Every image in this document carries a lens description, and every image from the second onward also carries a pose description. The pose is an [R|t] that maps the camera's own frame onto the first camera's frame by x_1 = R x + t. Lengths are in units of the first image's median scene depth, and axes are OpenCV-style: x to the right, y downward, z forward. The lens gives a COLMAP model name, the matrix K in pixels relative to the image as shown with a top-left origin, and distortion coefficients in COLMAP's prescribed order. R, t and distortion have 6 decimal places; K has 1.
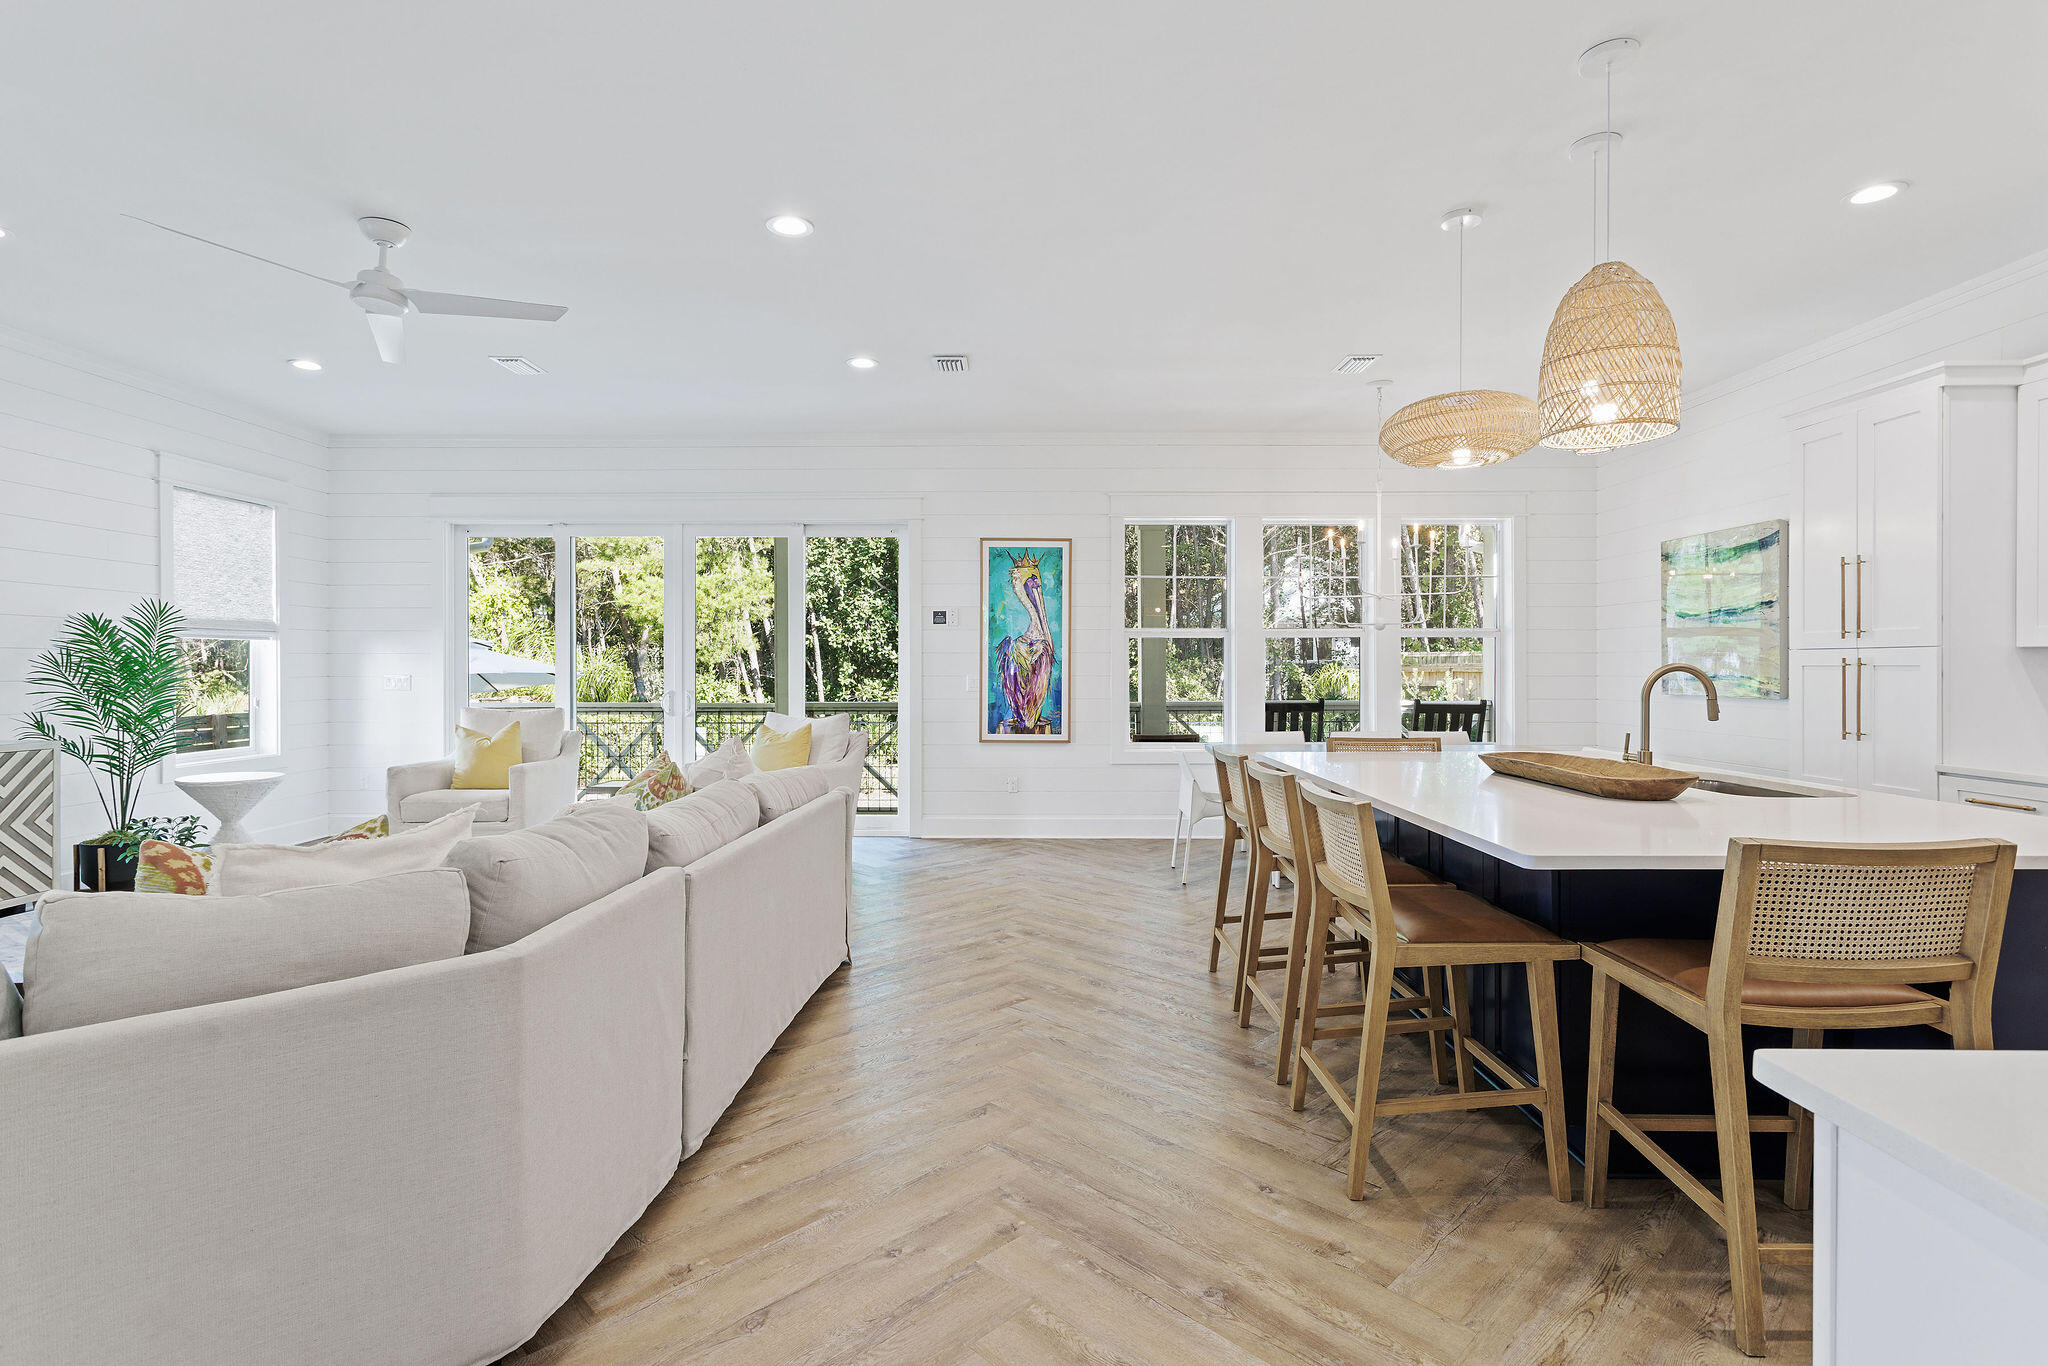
lens RADIAL K [[980.2, 0, 1021.9], [0, 980.2, 669.2], [0, 0, 1]] dist [0.006740, 0.001899]
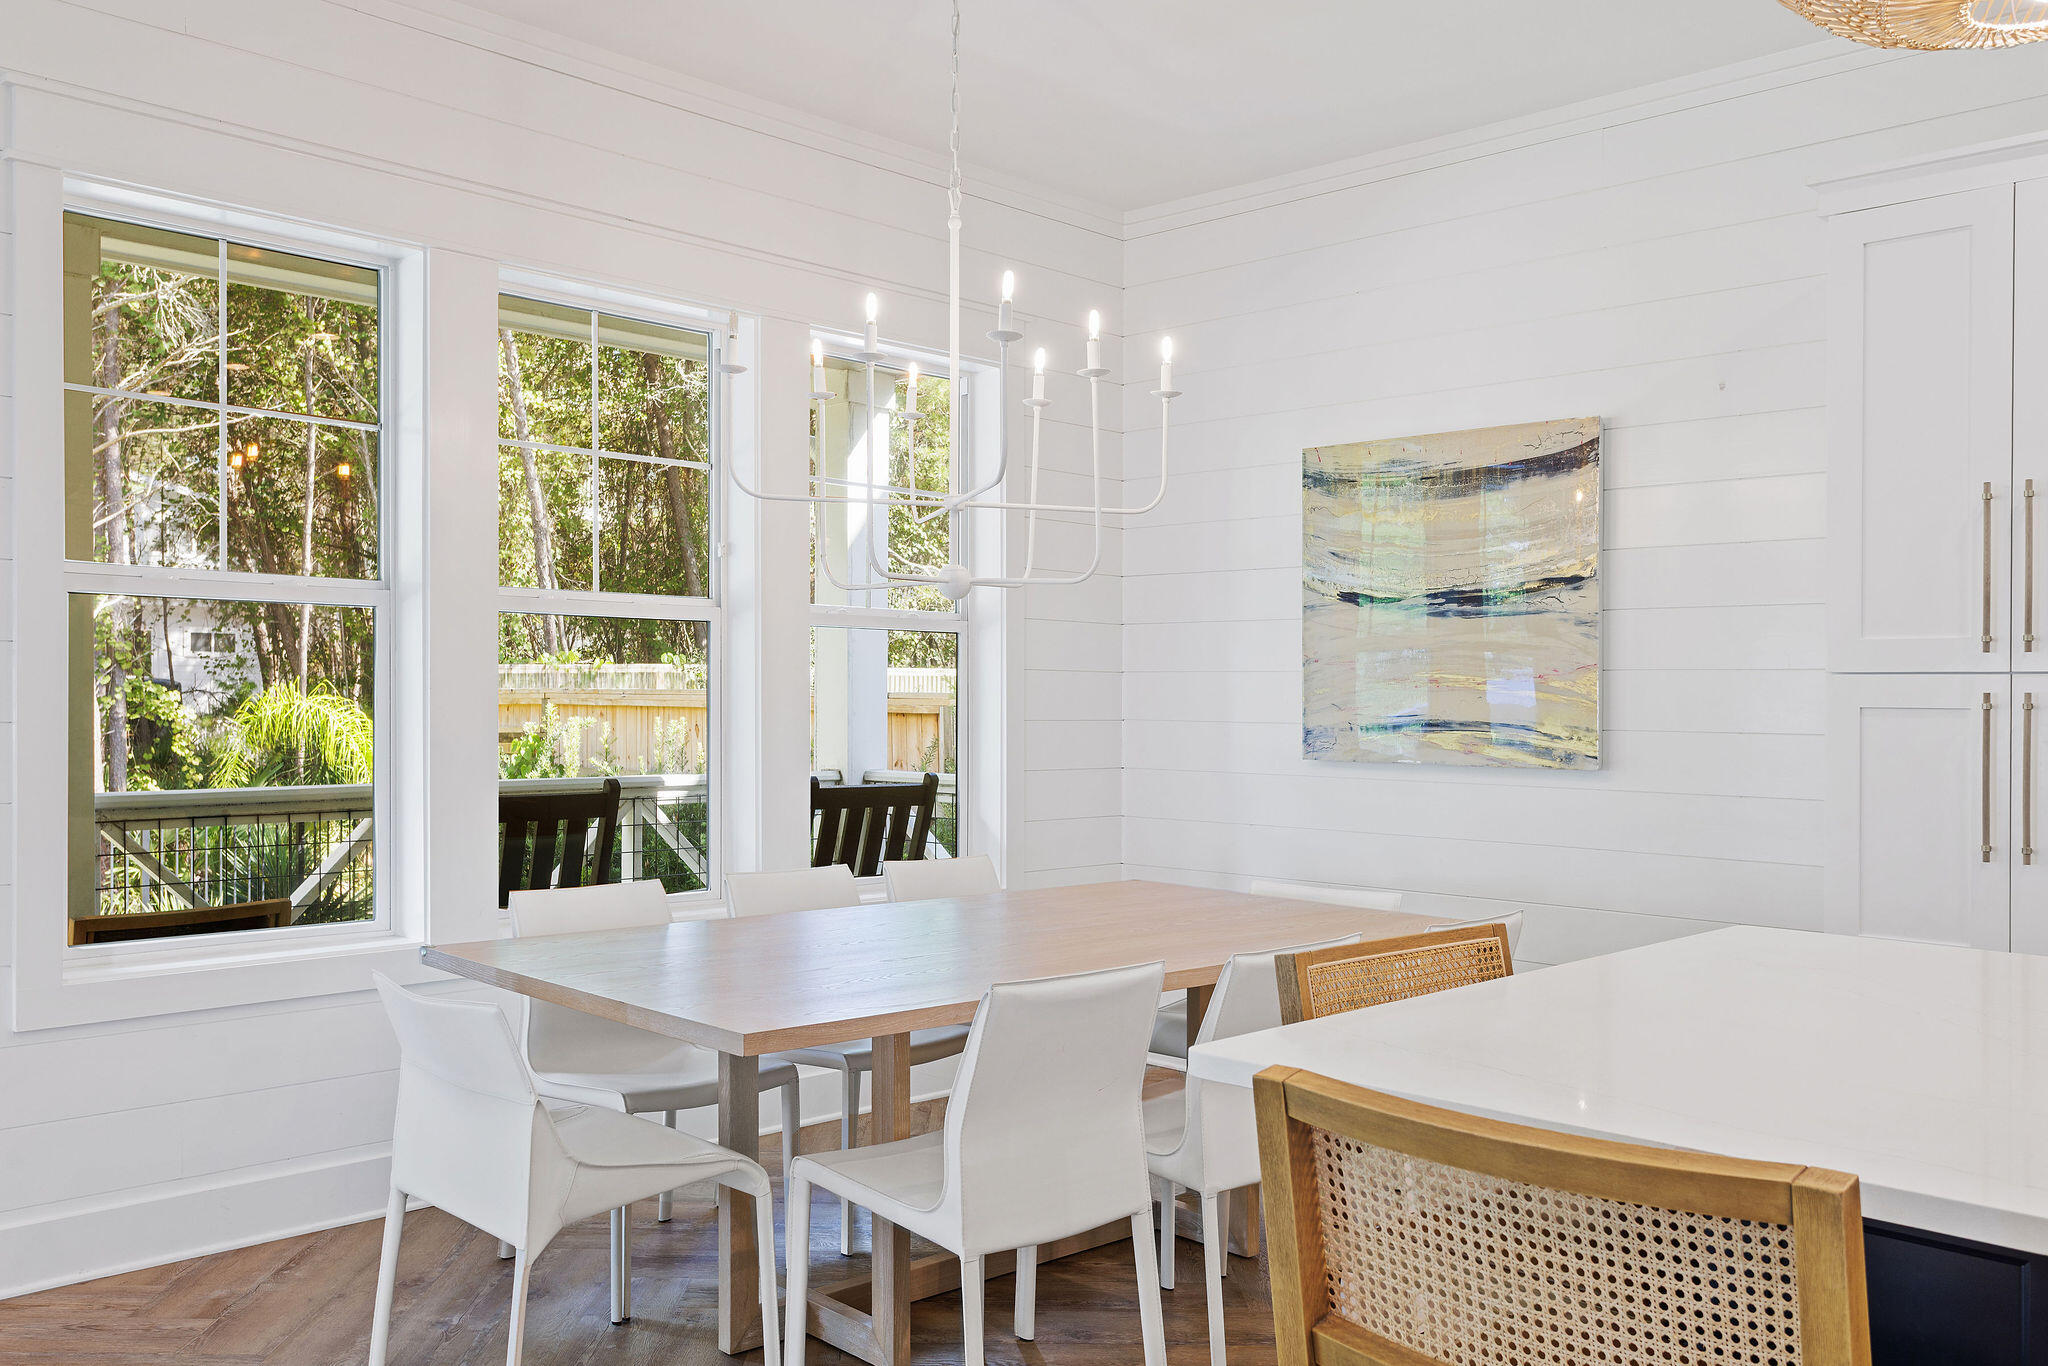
lens RADIAL K [[1789.0, 0, 1018.0], [0, 1789.0, 697.3], [0, 0, 1]] dist [0.008988, 0.008165]
pose [[0.703838, 0.007305, 0.710323, -0.138265], [-0.008433, 0.999963, -0.001927, -0.004000], [-0.710311, -0.004634, 0.703873, 0.791991]]
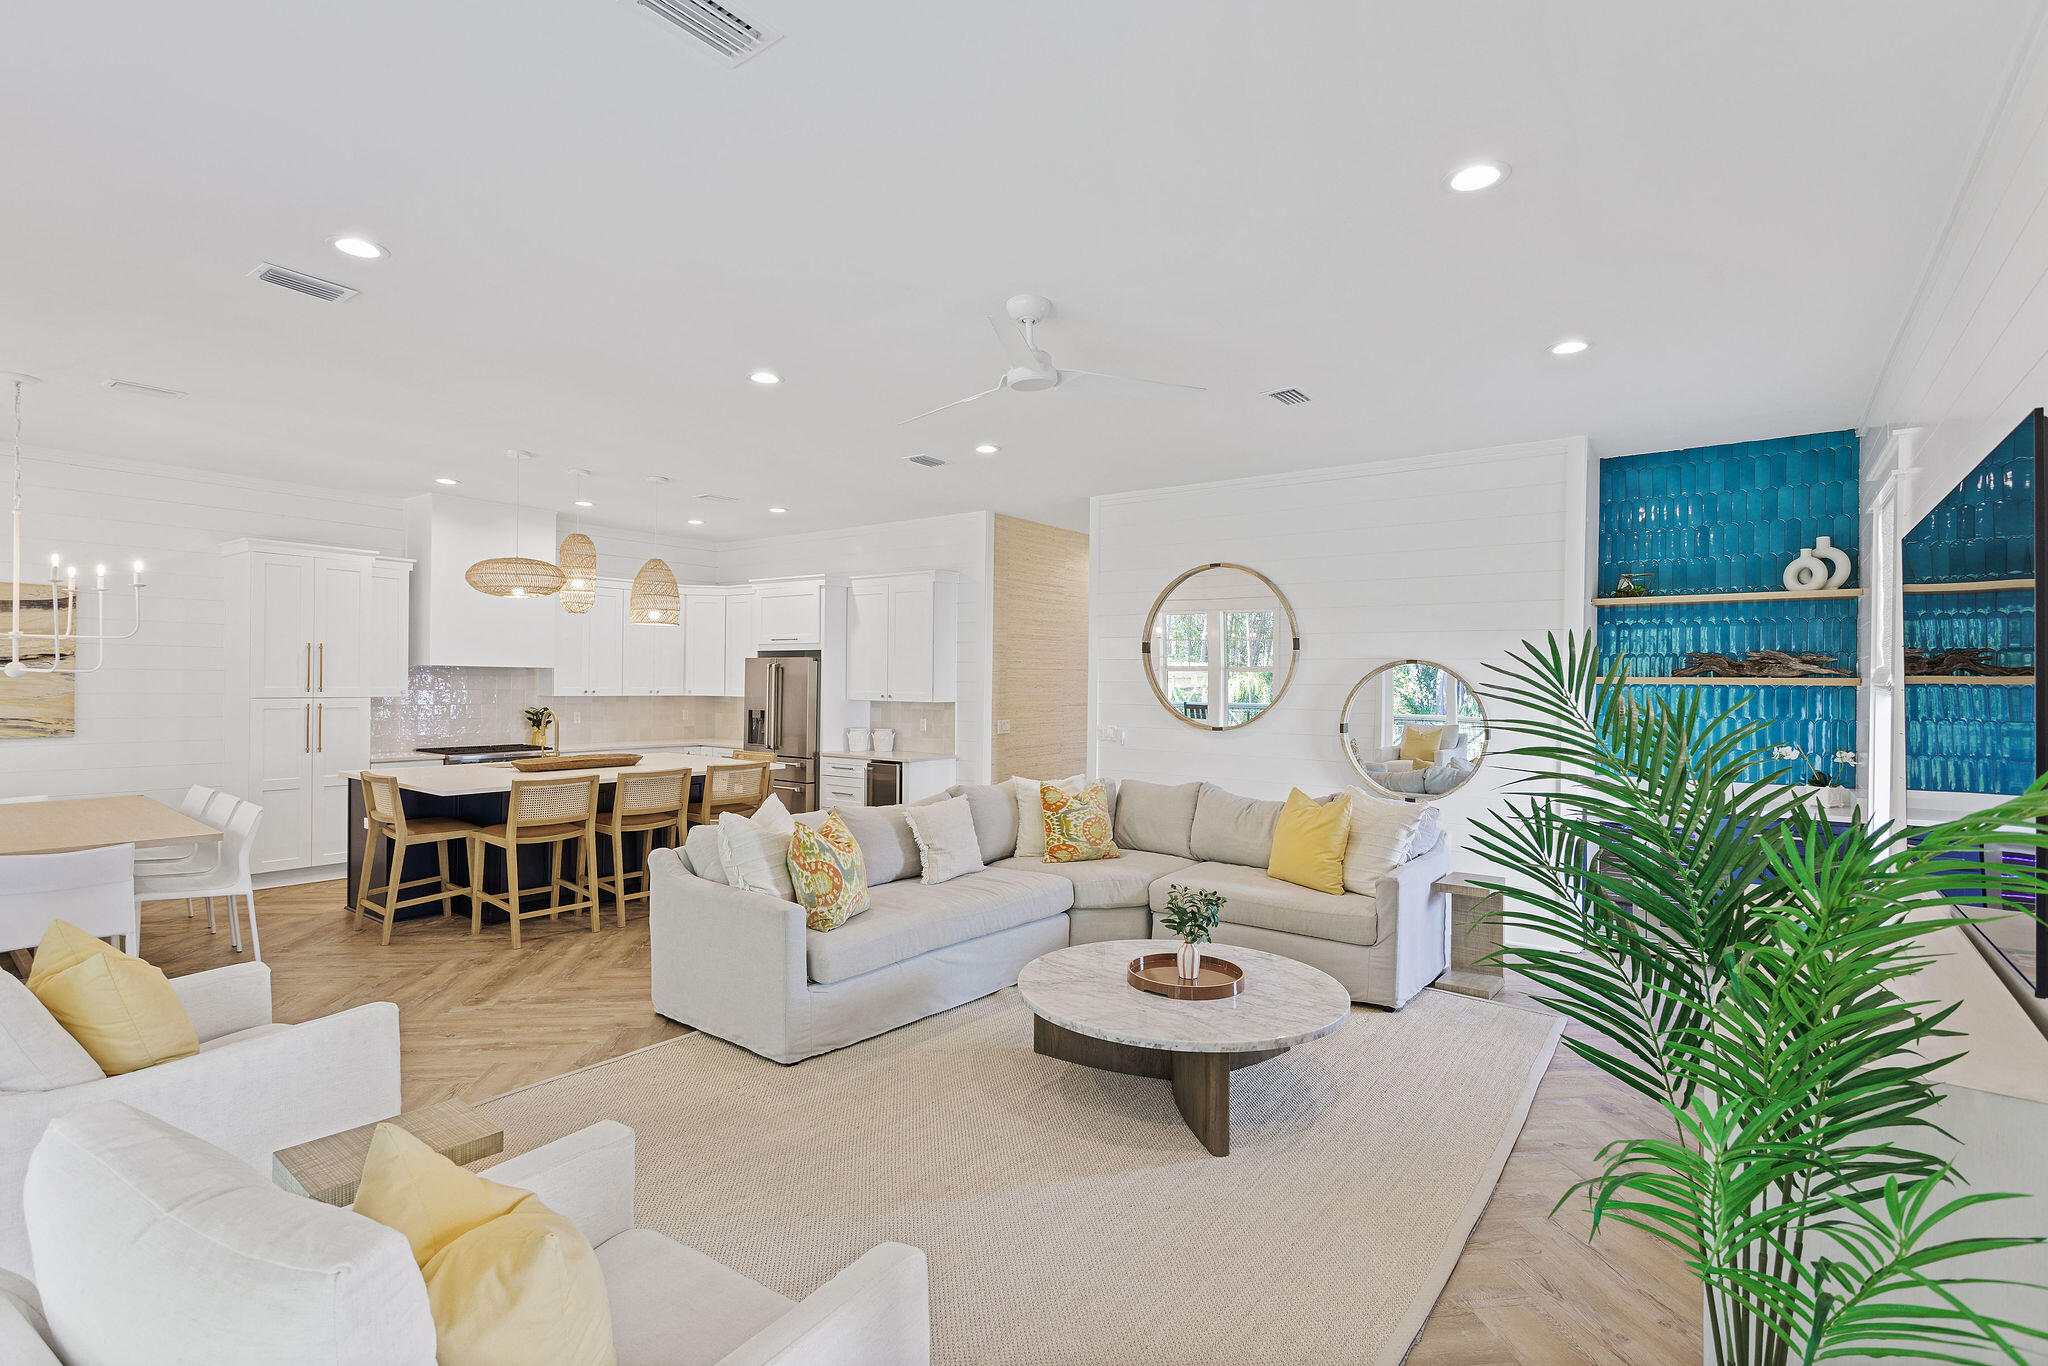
lens RADIAL K [[980.2, 0, 1006.0], [0, 980.2, 685.4], [0, 0, 1]] dist [0.006740, 0.001899]
pose [[-0.793501, -0.012890, 0.608432, -1.219880], [-0.010505, 0.999917, 0.007482, -0.073972], [-0.608478, -0.000454, -0.793571, 1.762728]]
